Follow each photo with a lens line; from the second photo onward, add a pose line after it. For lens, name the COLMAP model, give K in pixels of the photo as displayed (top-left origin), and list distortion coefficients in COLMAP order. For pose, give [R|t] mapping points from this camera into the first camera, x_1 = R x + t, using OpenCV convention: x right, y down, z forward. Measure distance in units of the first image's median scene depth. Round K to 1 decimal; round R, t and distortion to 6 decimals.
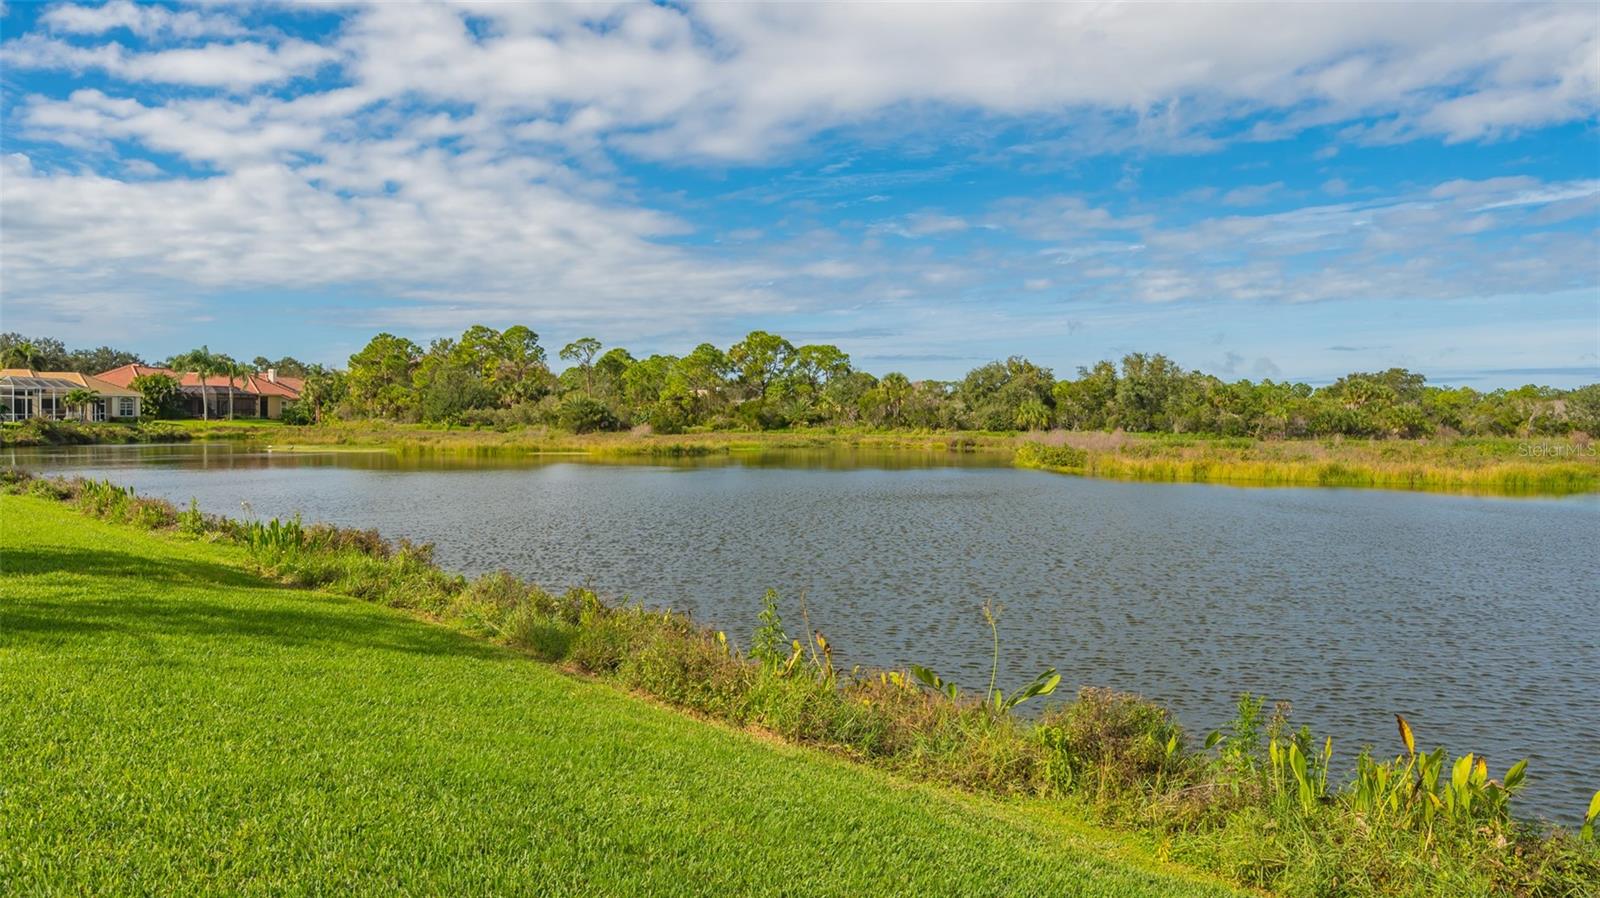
lens RADIAL K [[1017.0, 0, 804.6], [0, 1017.0, 441.5], [0, 0, 1]] dist [-0.021024, 0.000638]
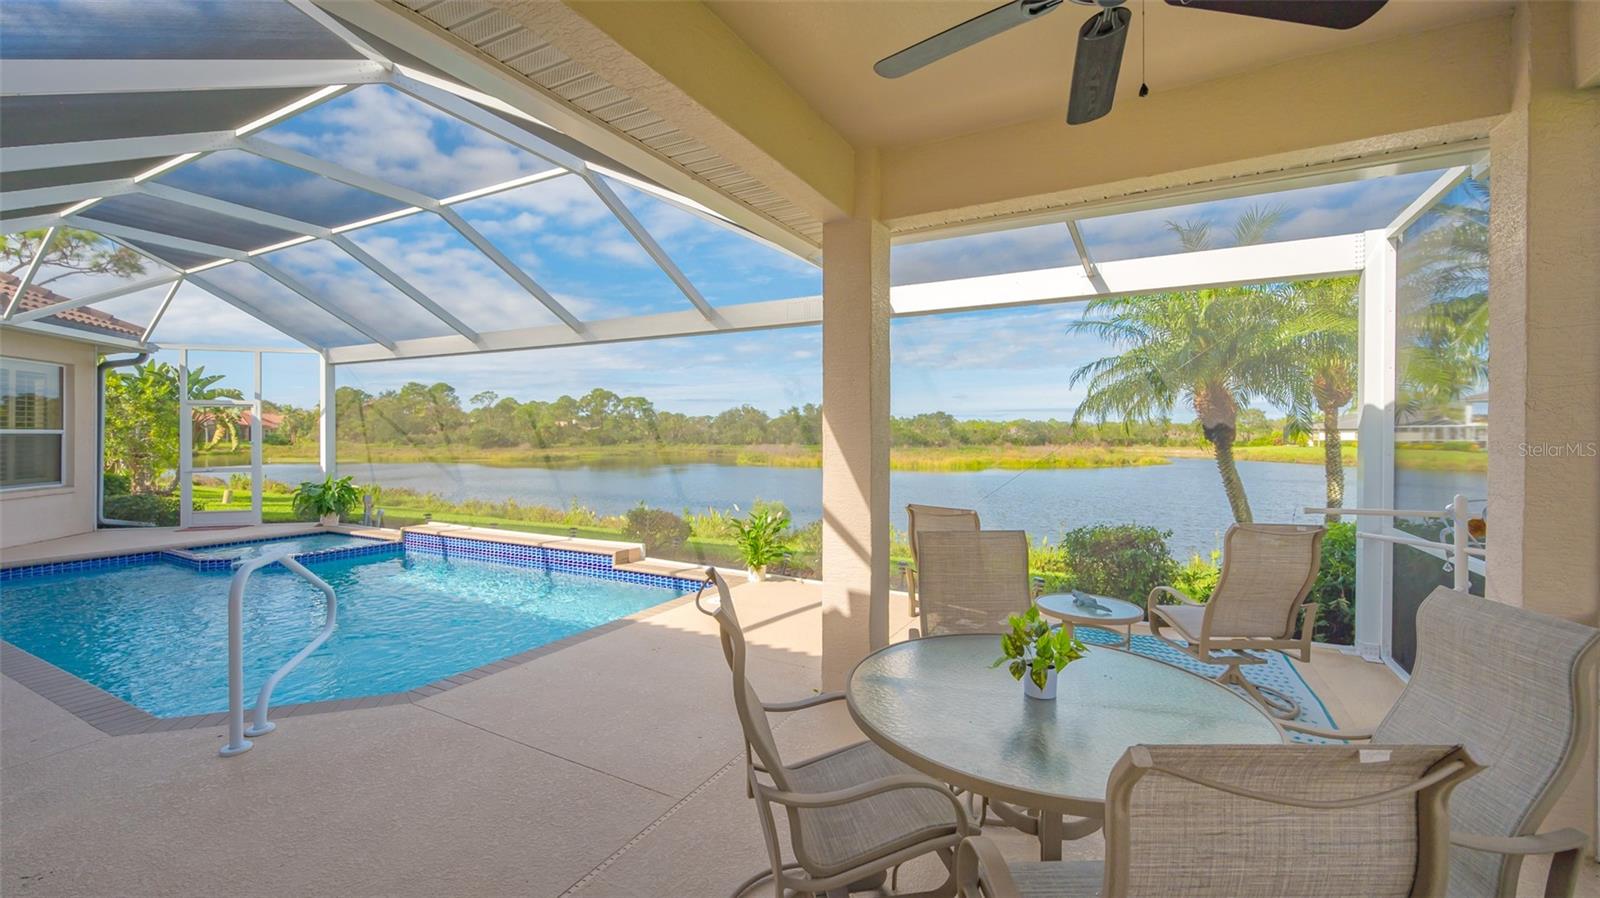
lens RADIAL K [[636.0, 0, 826.3], [0, 636.0, 447.3], [0, 0, 1]] dist [-0.003997, 0.000122]
pose [[0.959349, -0.010504, 0.282028, 0.021585], [0.012399, 0.999911, -0.004935, 0.001874], [-0.281951, 0.008231, 0.959394, -0.149152]]
